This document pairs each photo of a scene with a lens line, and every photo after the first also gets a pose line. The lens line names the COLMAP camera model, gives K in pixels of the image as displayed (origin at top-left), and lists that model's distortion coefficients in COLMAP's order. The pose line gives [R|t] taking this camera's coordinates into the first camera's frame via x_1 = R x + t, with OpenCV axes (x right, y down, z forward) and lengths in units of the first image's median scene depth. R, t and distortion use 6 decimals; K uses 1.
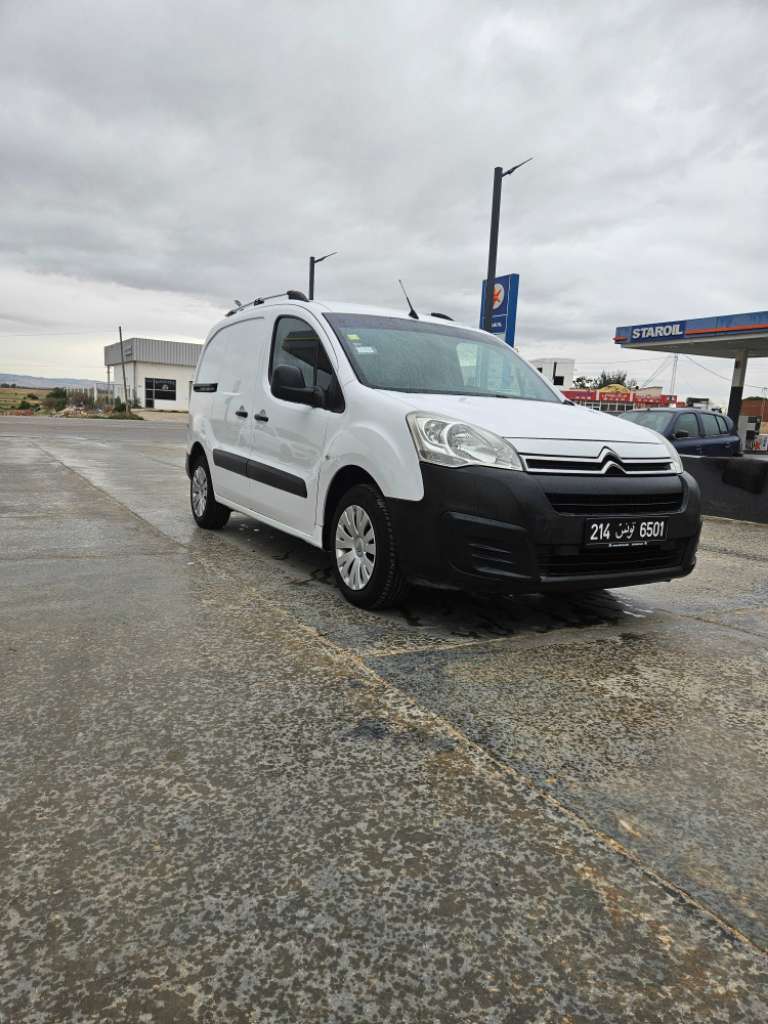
lens RADIAL K [[684.6, 0, 376.2], [0, 684.6, 516.8], [0, 0, 1]] dist [0.074046, -0.061802]
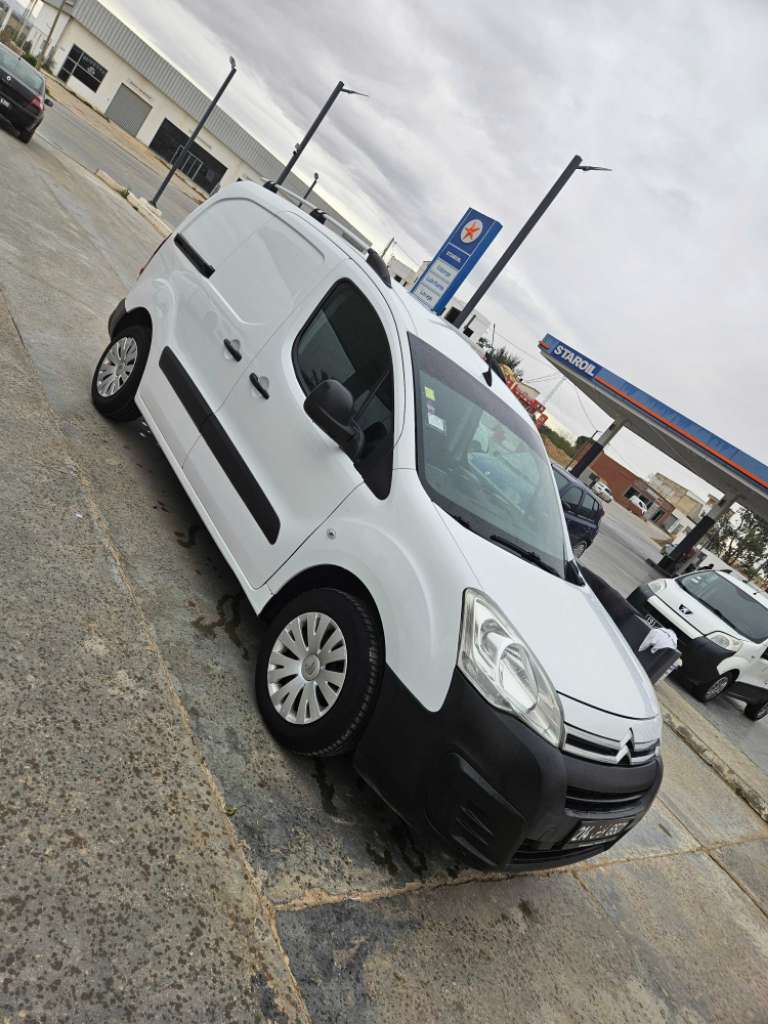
lens RADIAL K [[684.6, 0, 378.0], [0, 684.6, 508.3], [0, 0, 1]] dist [0.074046, -0.061802]
pose [[0.822506, 0.487803, 0.292459, -0.307478], [-0.532799, 0.840770, 0.096082, -0.246698], [-0.199022, -0.234849, 0.951439, 0.311792]]
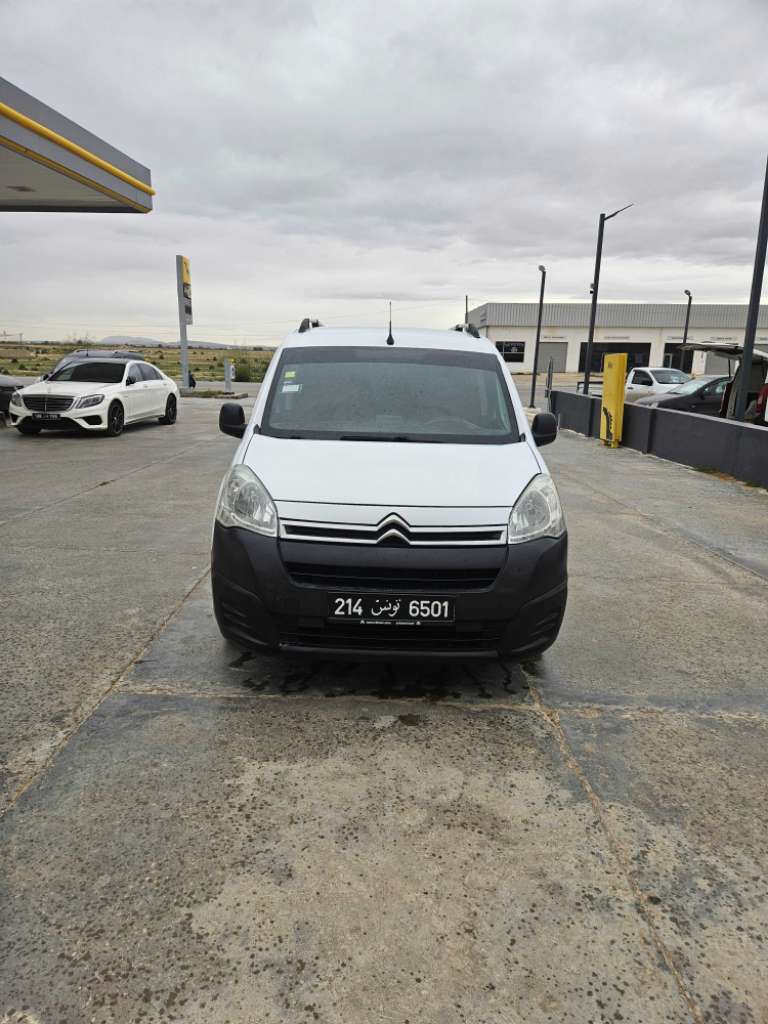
lens RADIAL K [[684.6, 0, 375.8], [0, 684.6, 510.8], [0, 0, 1]] dist [0.074046, -0.061802]
pose [[0.868779, 0.076276, -0.489290, 0.763837], [-0.050782, 0.996580, 0.065189, -0.163843], [0.492589, -0.031788, 0.869681, 0.189226]]
